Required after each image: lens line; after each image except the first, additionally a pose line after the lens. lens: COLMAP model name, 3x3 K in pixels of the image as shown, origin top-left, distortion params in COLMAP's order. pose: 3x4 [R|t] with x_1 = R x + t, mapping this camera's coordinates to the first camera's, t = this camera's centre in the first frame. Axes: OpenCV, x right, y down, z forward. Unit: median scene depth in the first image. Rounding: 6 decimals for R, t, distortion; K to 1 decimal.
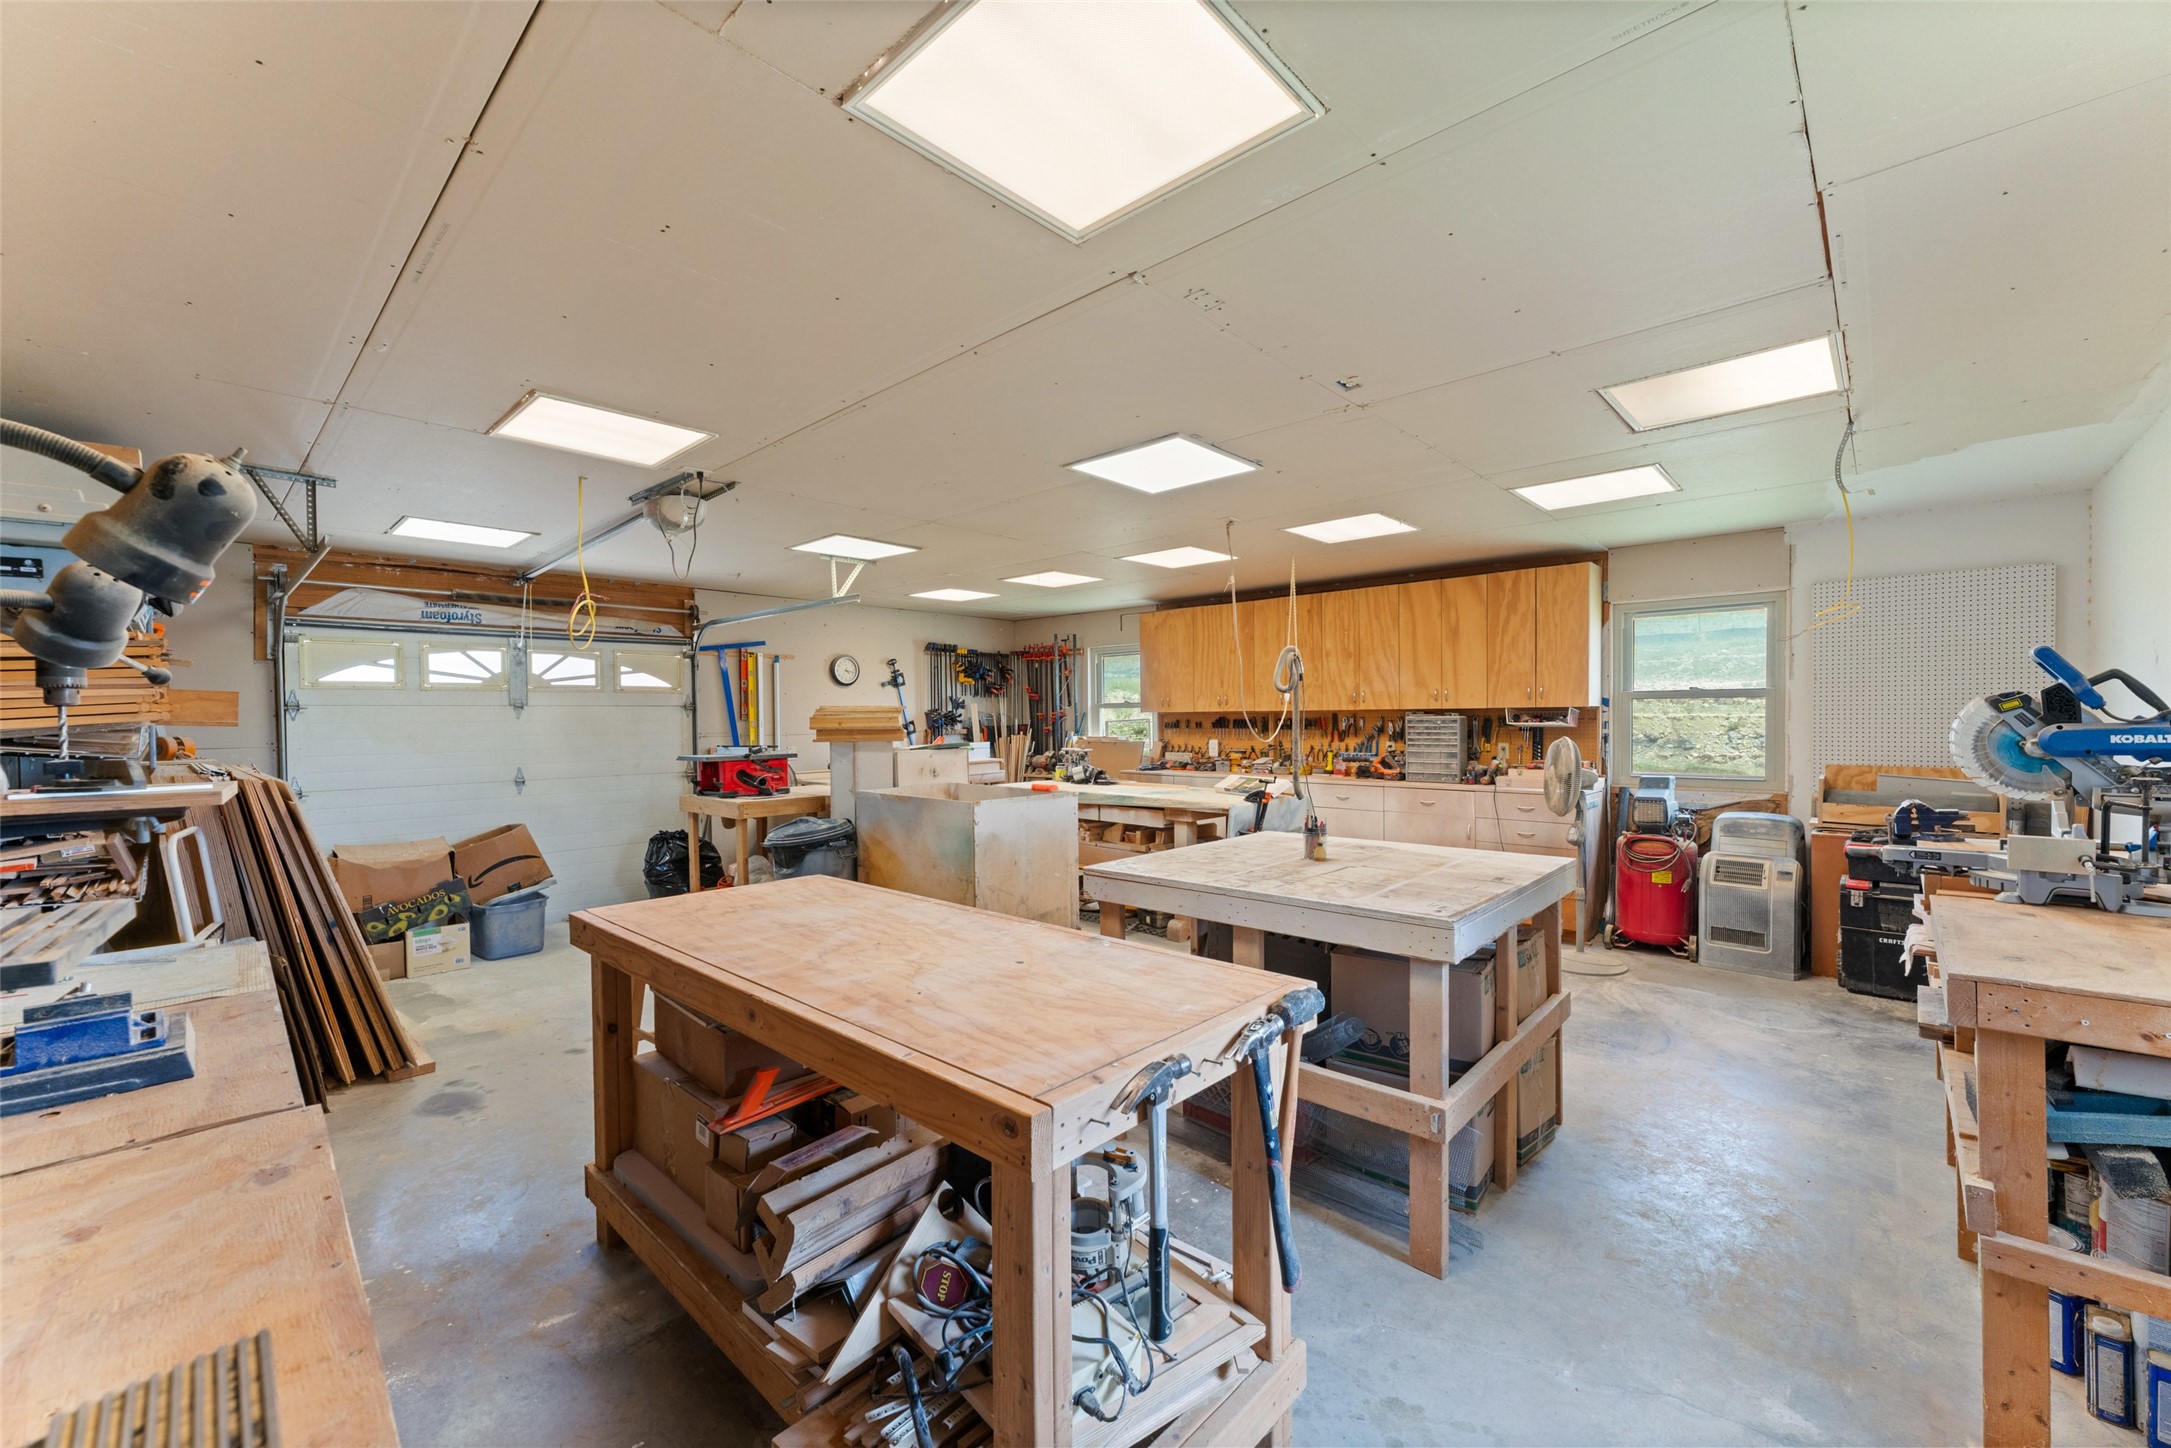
lens RADIAL K [[865.0, 0, 1105.7], [0, 865.0, 731.6], [0, 0, 1]] dist [0.001461, 0.000013]
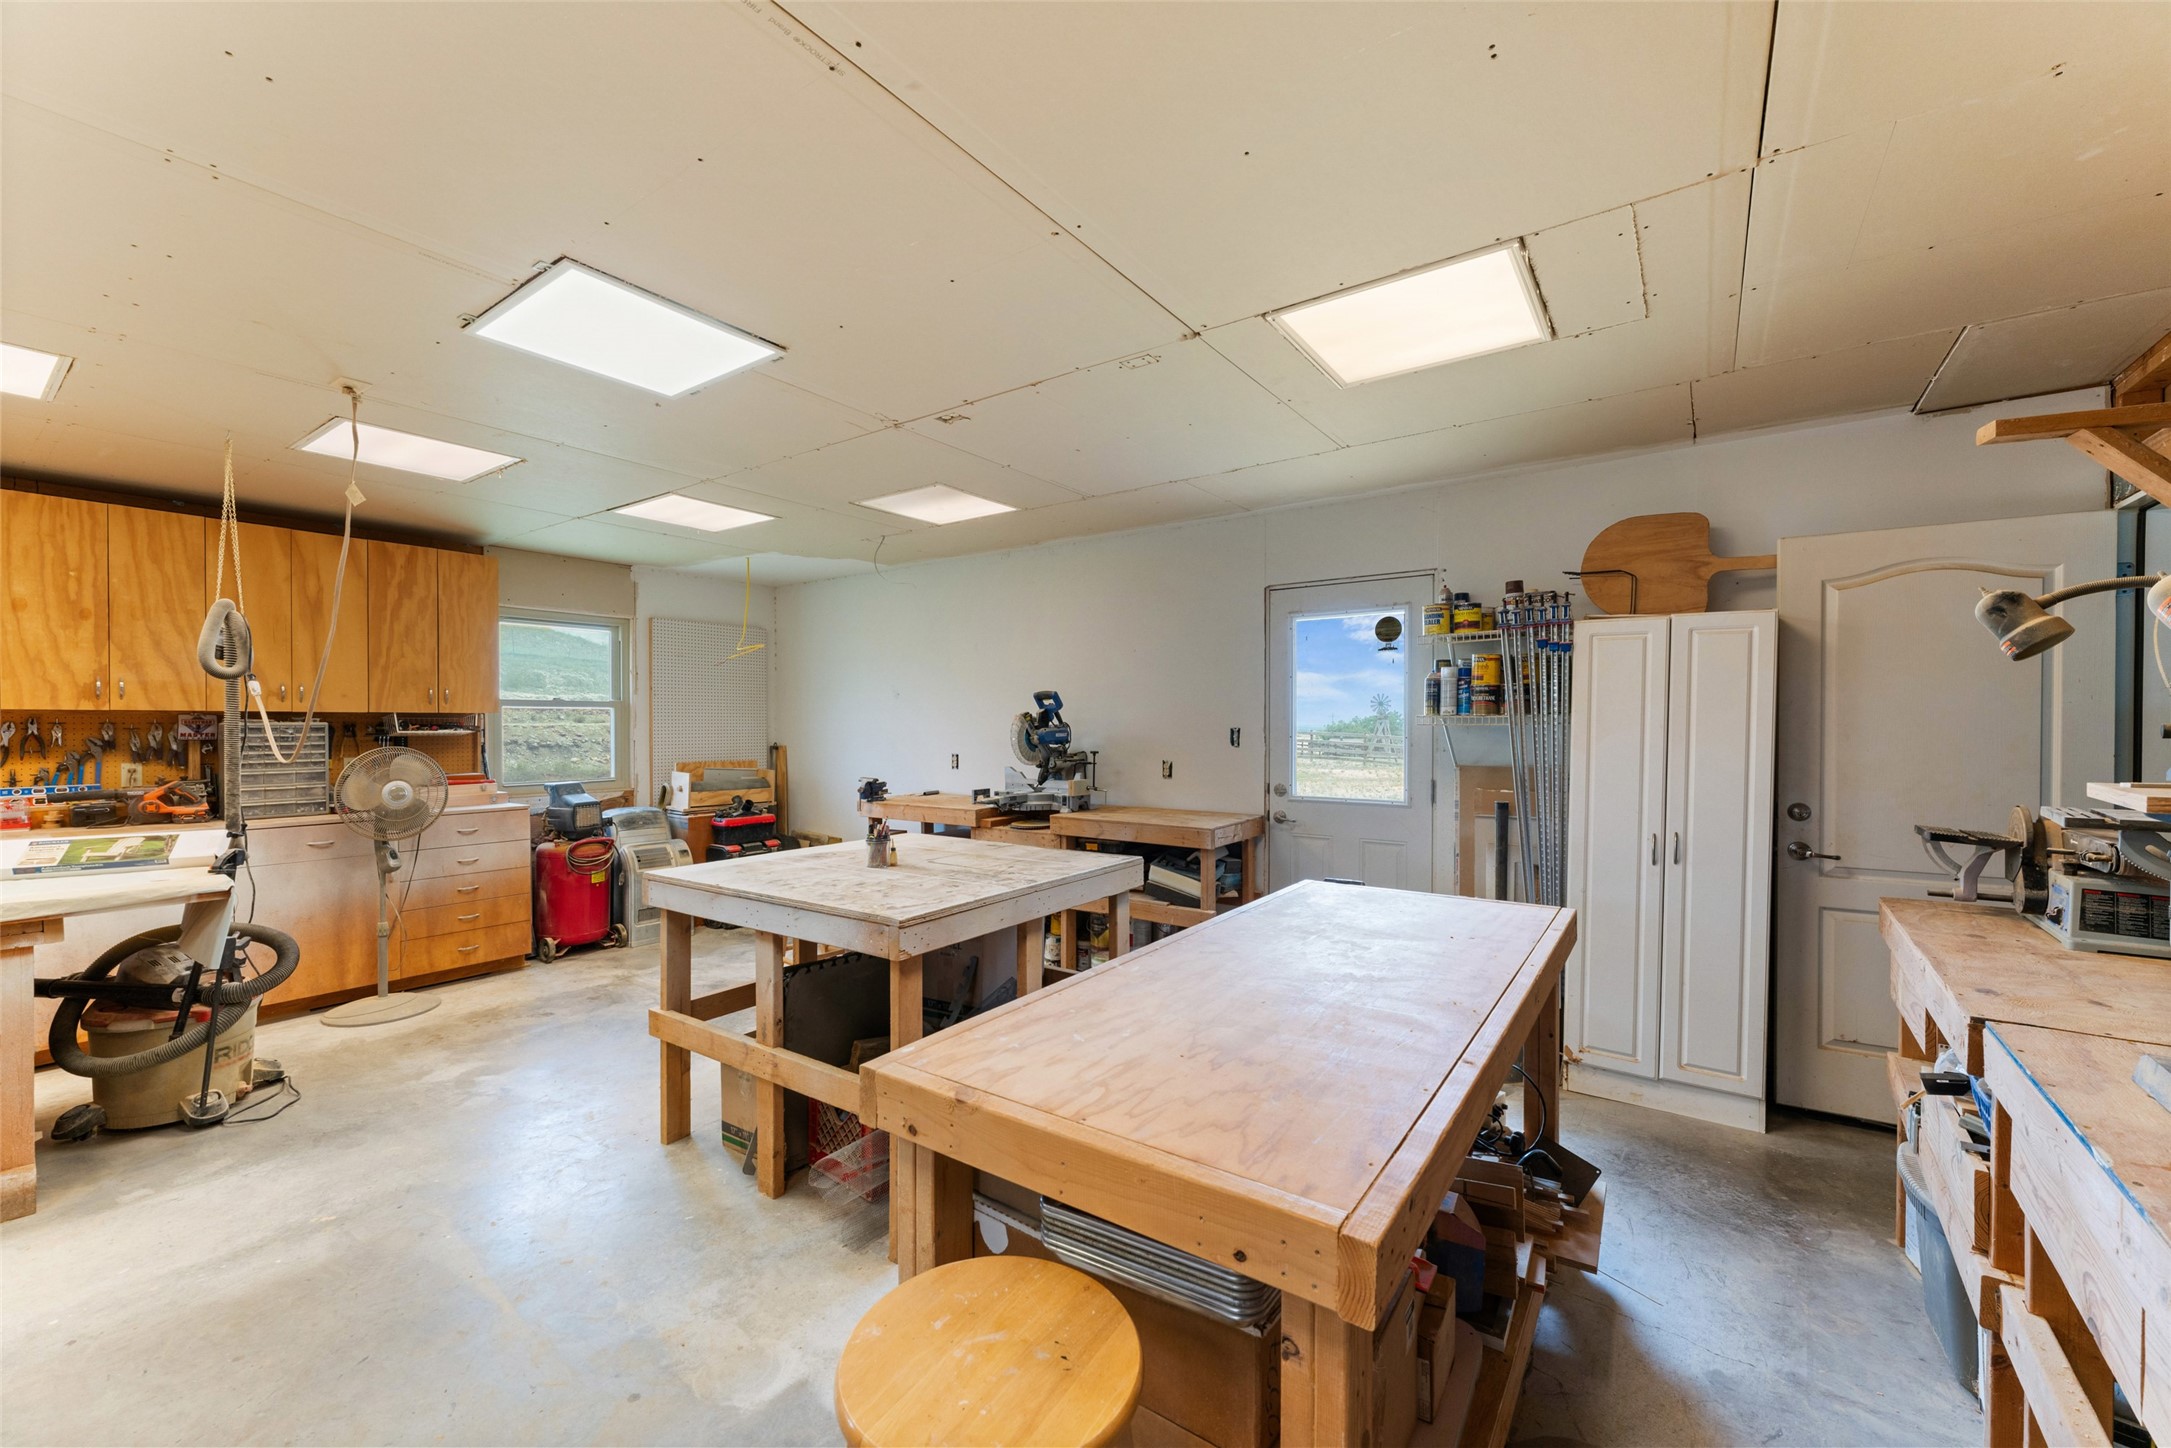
lens RADIAL K [[865.0, 0, 1104.2], [0, 865.0, 722.1], [0, 0, 1]] dist [0.001461, 0.000013]
pose [[-0.113867, 0.005098, 0.993483, -0.417018], [0.012259, 0.999918, -0.003726, -0.007233], [-0.993420, 0.011755, -0.113920, 0.440447]]
